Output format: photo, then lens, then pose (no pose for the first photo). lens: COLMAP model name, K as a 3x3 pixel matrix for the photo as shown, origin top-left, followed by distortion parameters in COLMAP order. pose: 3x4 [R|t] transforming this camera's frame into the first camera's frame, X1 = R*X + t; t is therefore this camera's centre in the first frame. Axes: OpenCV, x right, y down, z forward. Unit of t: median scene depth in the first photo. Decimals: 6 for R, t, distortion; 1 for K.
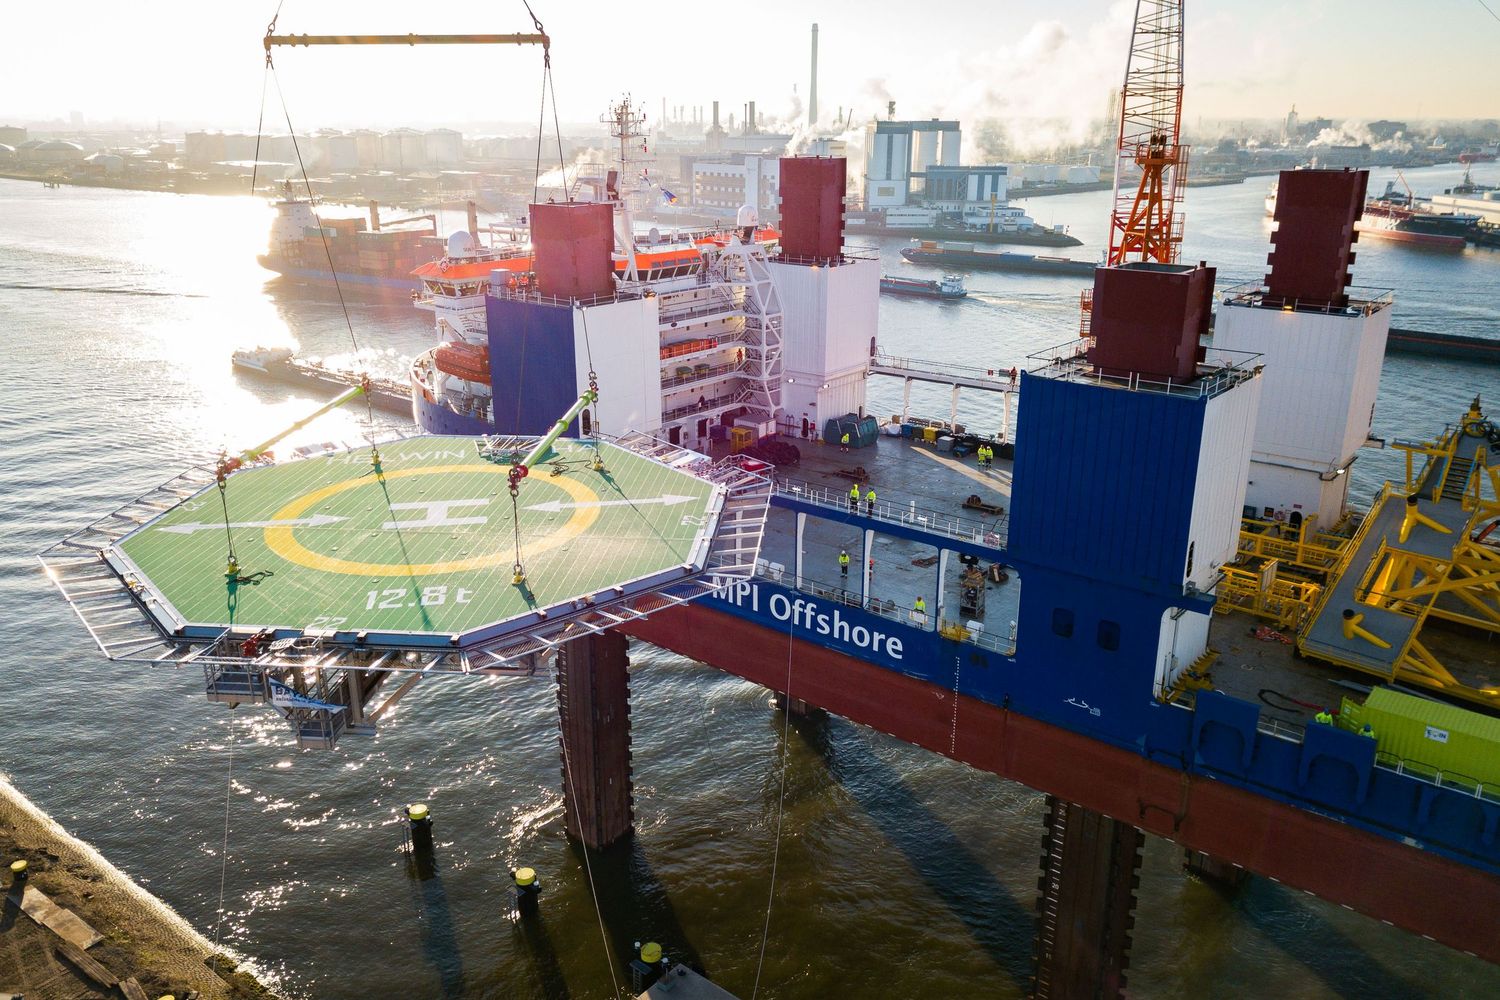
lens RADIAL K [[1134.7, 0, 741.5], [0, 1134.7, 504.7], [0, 0, 1]] dist [-0.011706, -0.007969]
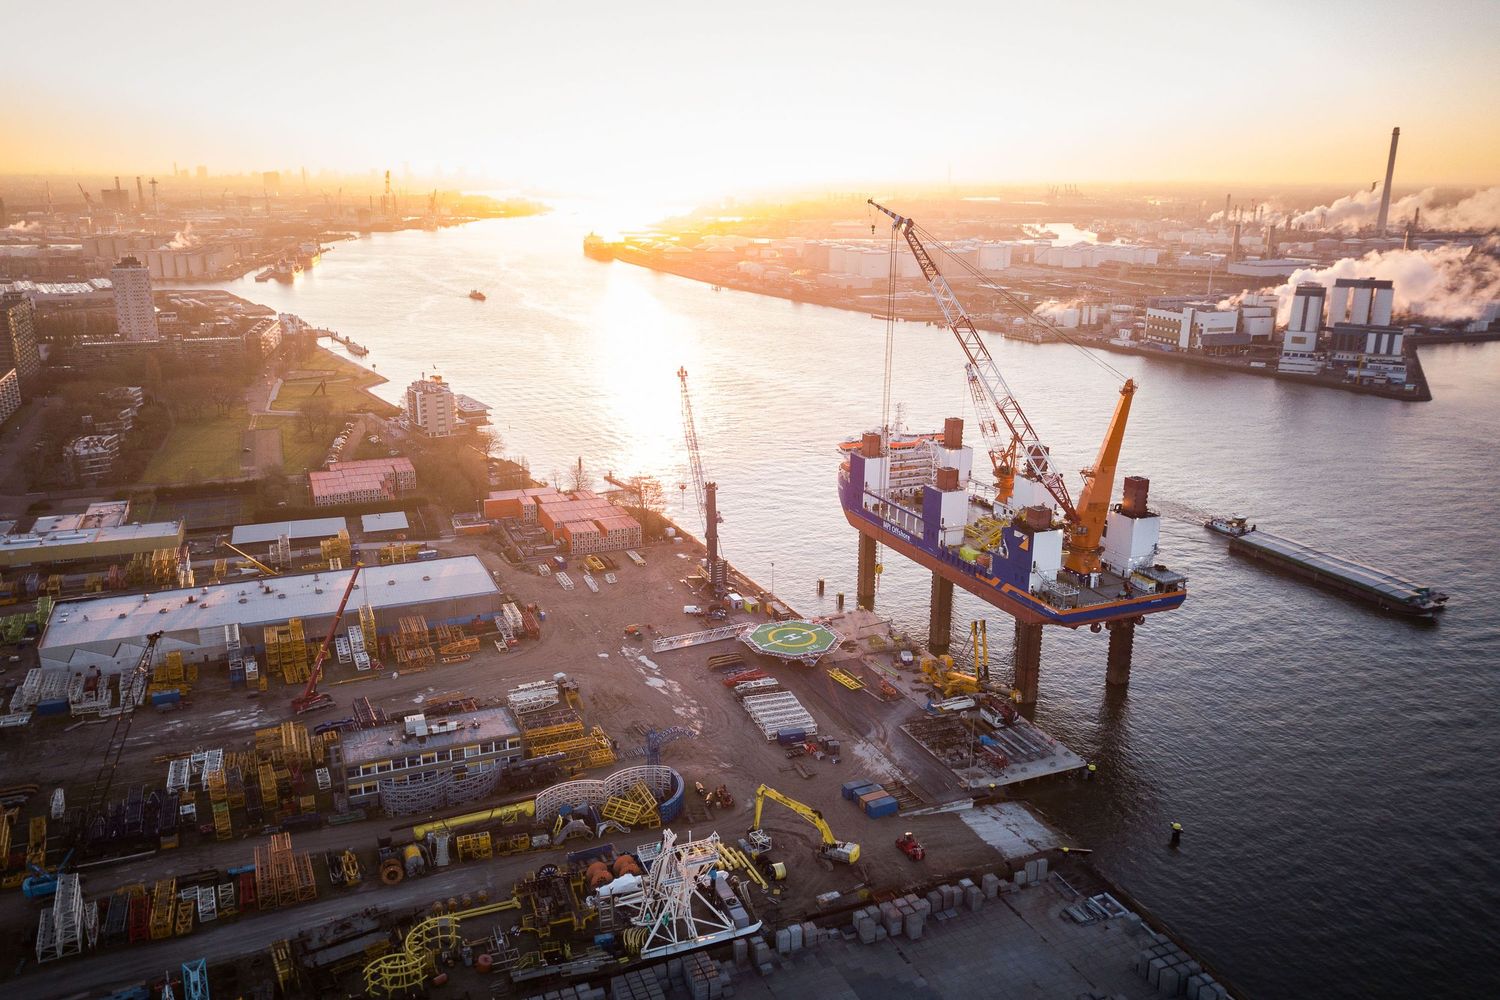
lens RADIAL K [[1134.7, 0, 750.9], [0, 1134.7, 500.7], [0, 0, 1]] dist [-0.011706, -0.007969]
pose [[0.884241, 0.126862, -0.449470, 0.180737], [-0.151760, 0.988222, -0.019633, 0.017695], [0.441686, 0.085572, 0.893080, -0.385207]]
